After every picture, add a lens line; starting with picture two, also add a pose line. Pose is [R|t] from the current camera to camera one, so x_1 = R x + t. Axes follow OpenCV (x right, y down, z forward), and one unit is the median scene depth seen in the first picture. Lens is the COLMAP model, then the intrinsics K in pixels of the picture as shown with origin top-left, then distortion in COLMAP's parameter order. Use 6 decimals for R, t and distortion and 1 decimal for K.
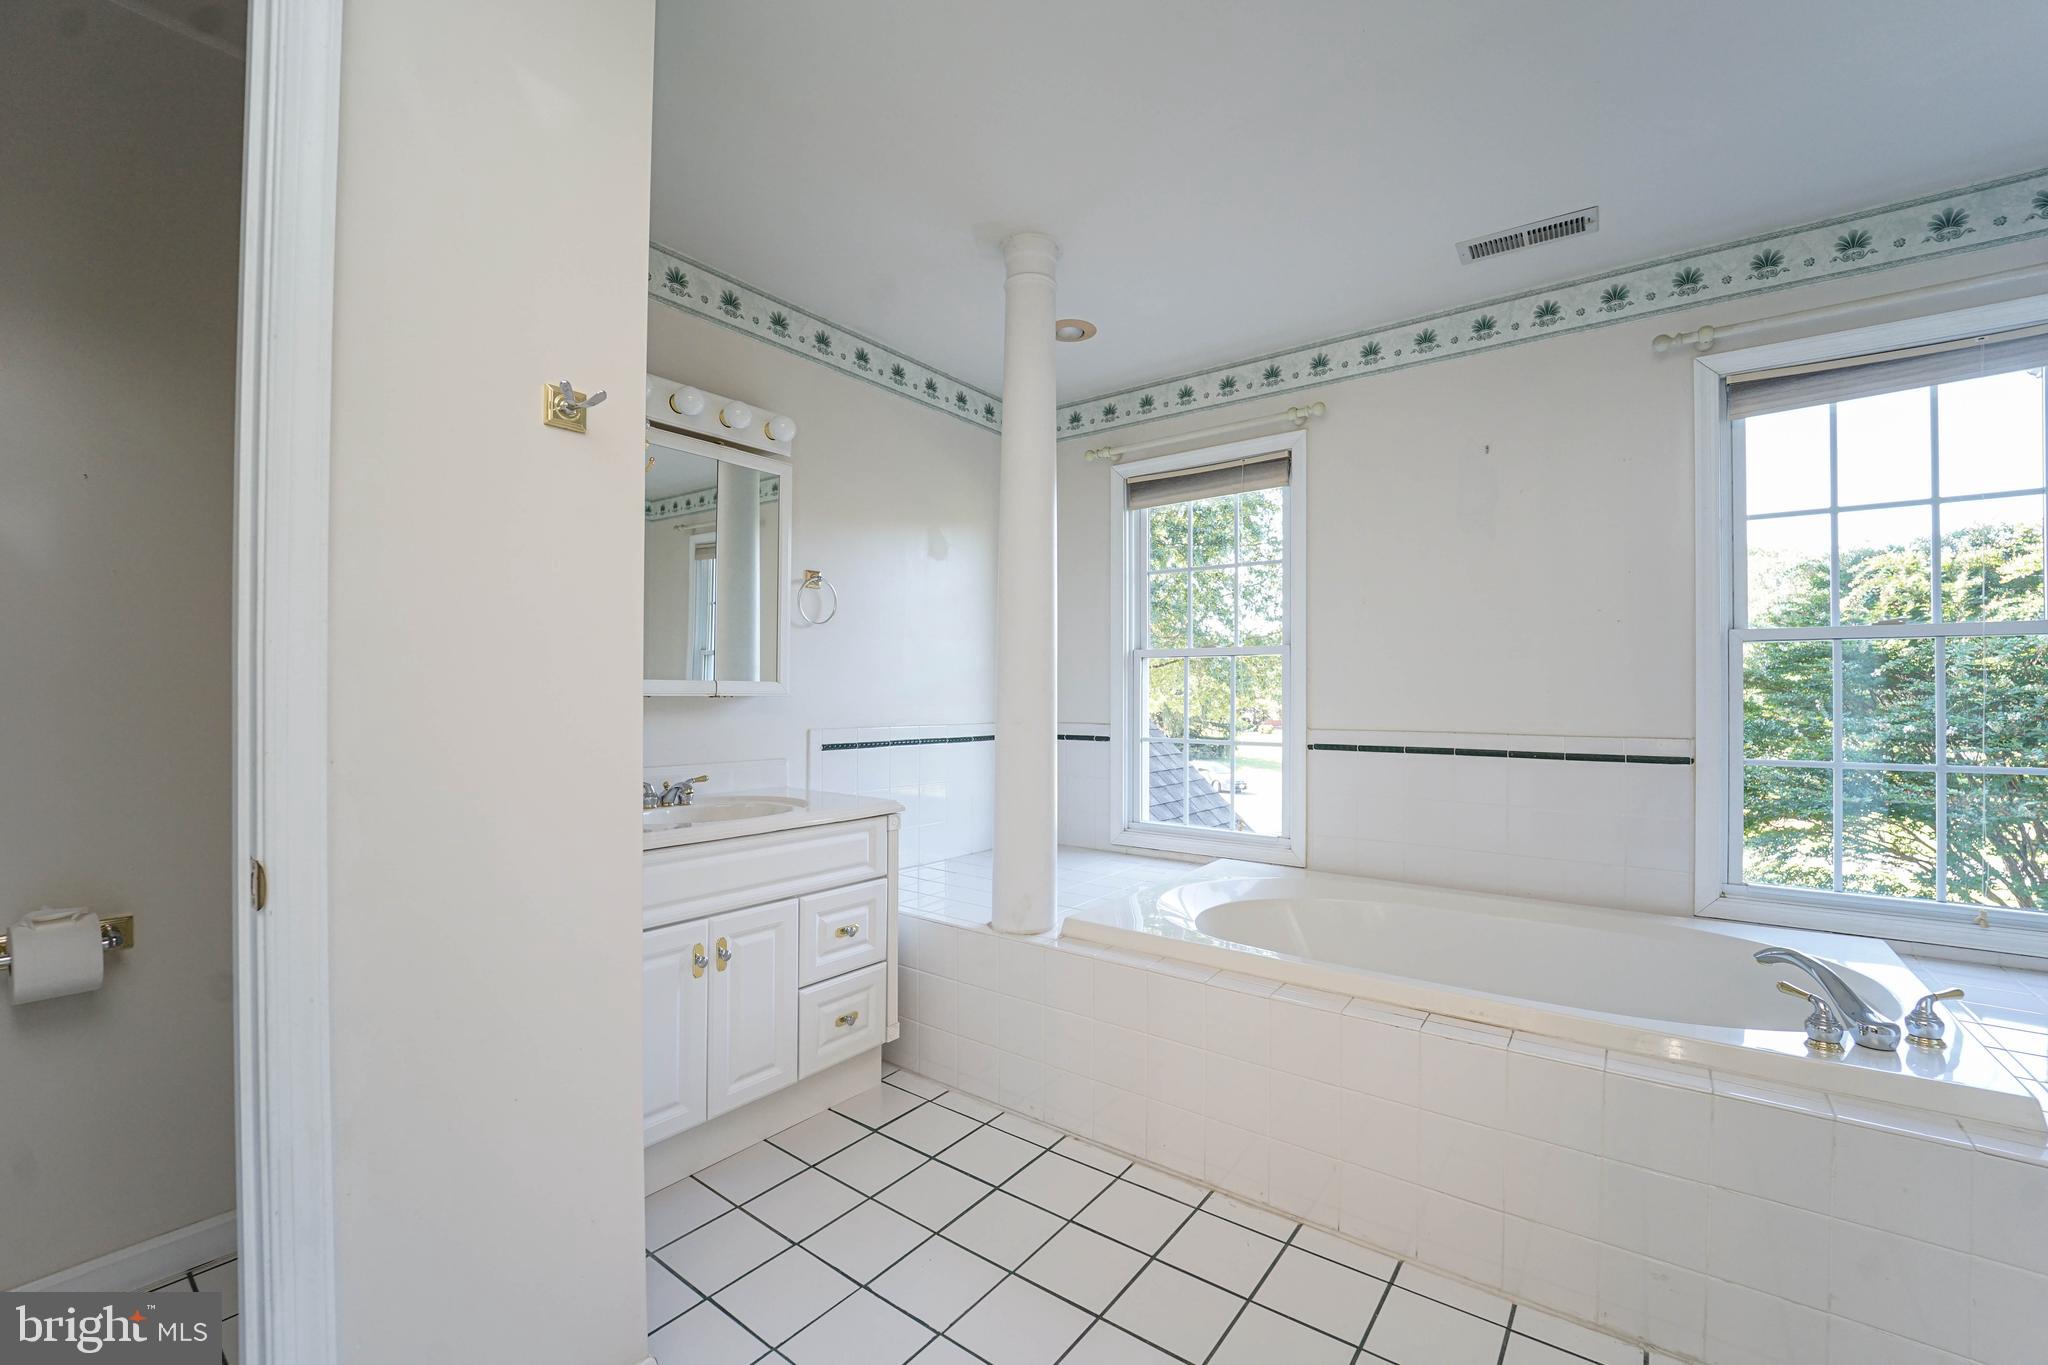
lens RADIAL K [[848.7, 0, 1009.5], [0, 848.7, 687.1], [0, 0, 1]] dist [-0.024604, 0.000932]
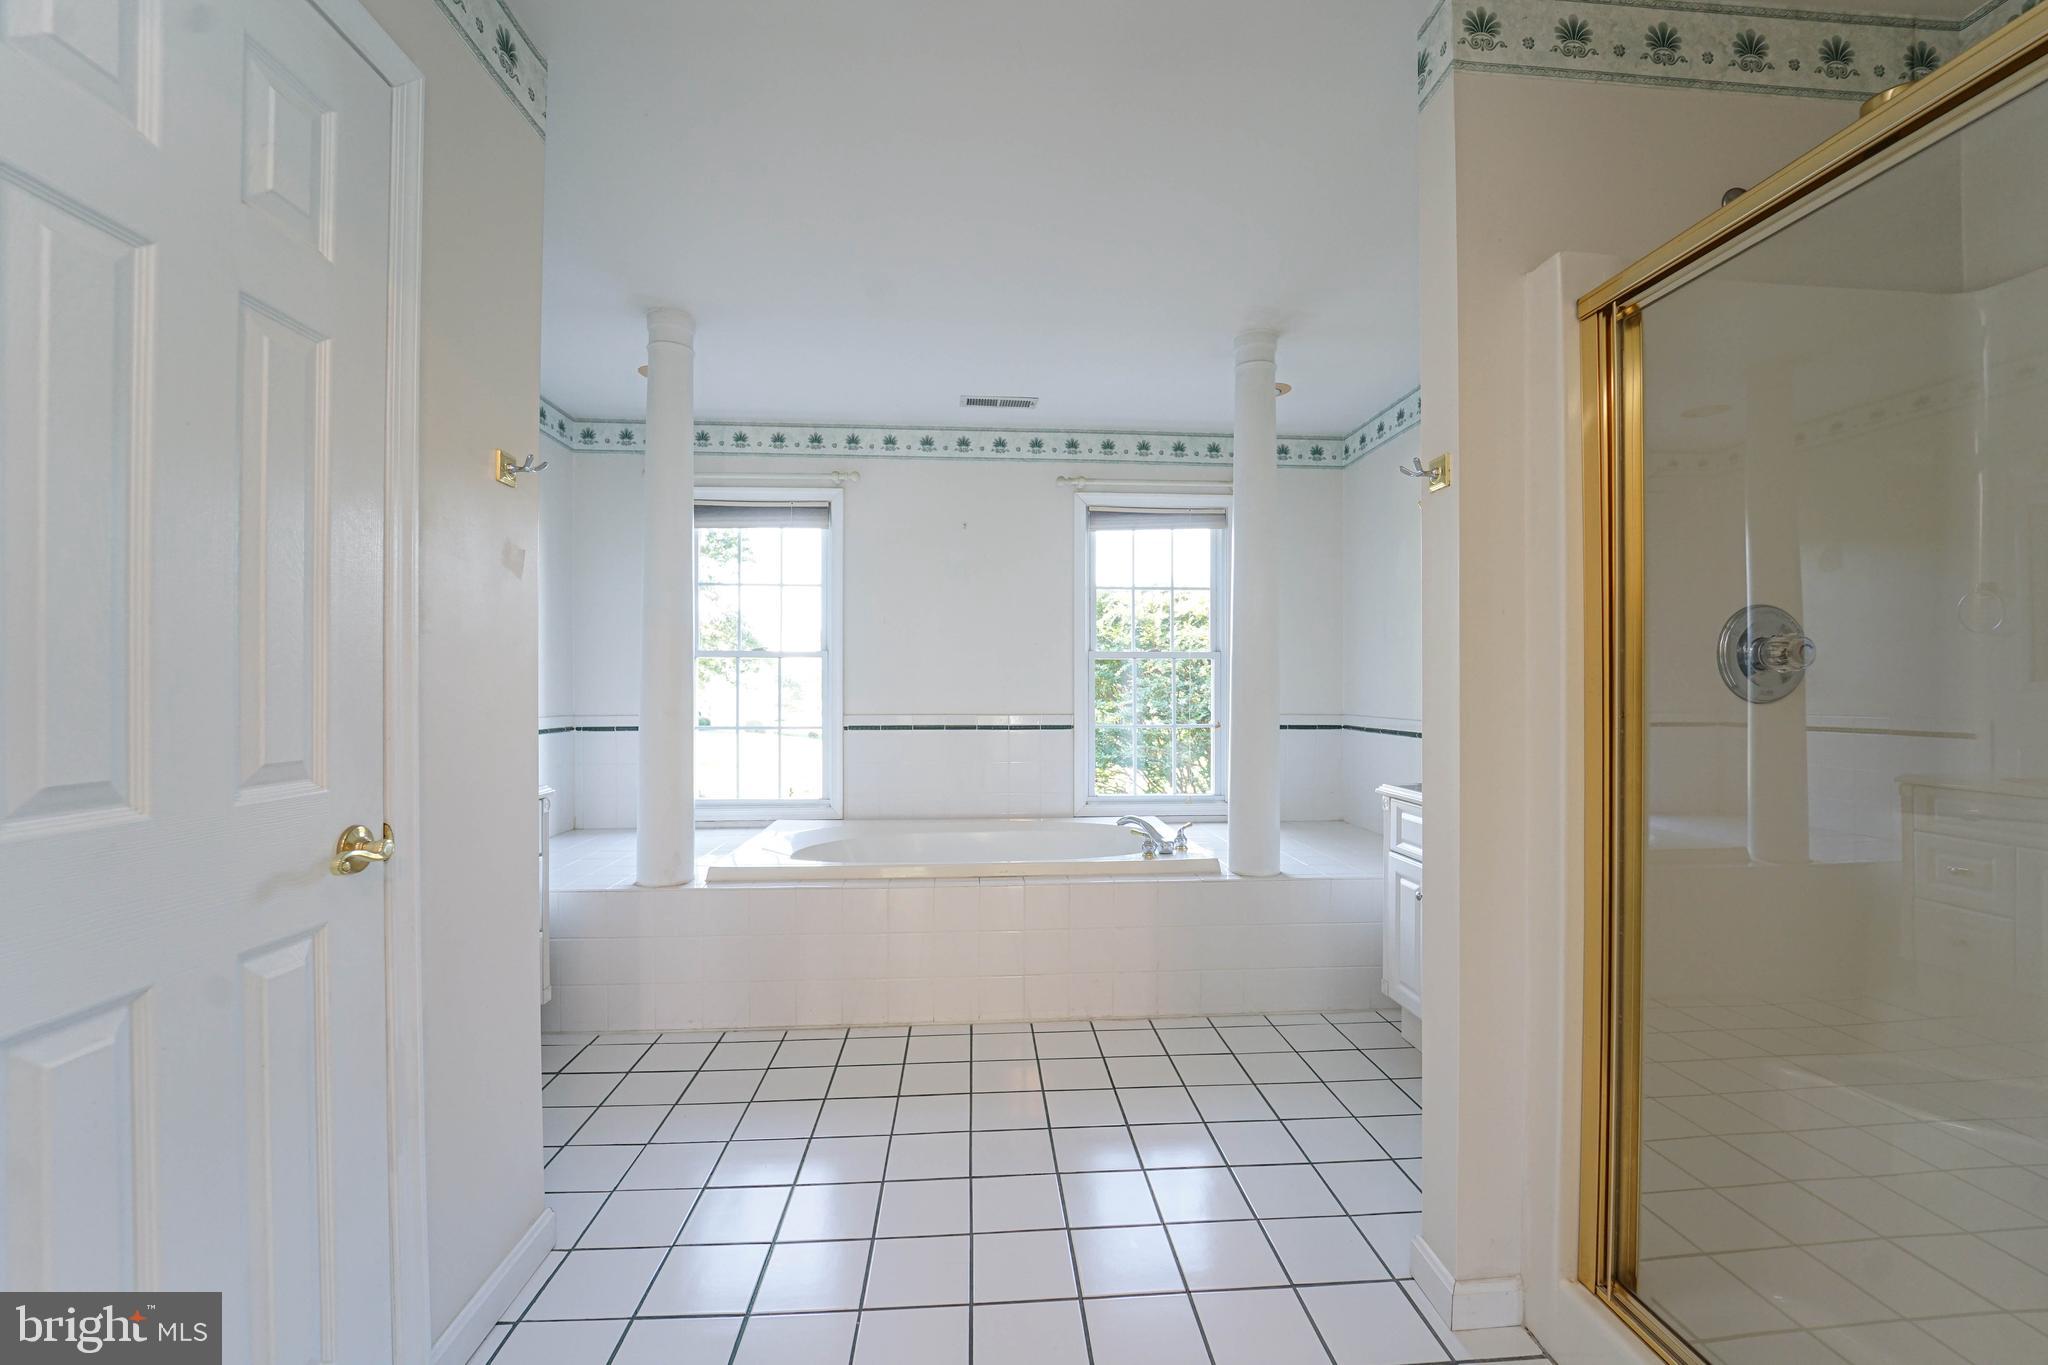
lens RADIAL K [[848.7, 0, 1027.6], [0, 848.7, 677.7], [0, 0, 1]] dist [-0.024604, 0.000932]
pose [[0.753417, 0.004204, 0.657529, -0.358019], [-0.005490, 0.999985, -0.000102, -0.011945], [-0.657520, -0.003533, 0.753429, -0.228572]]
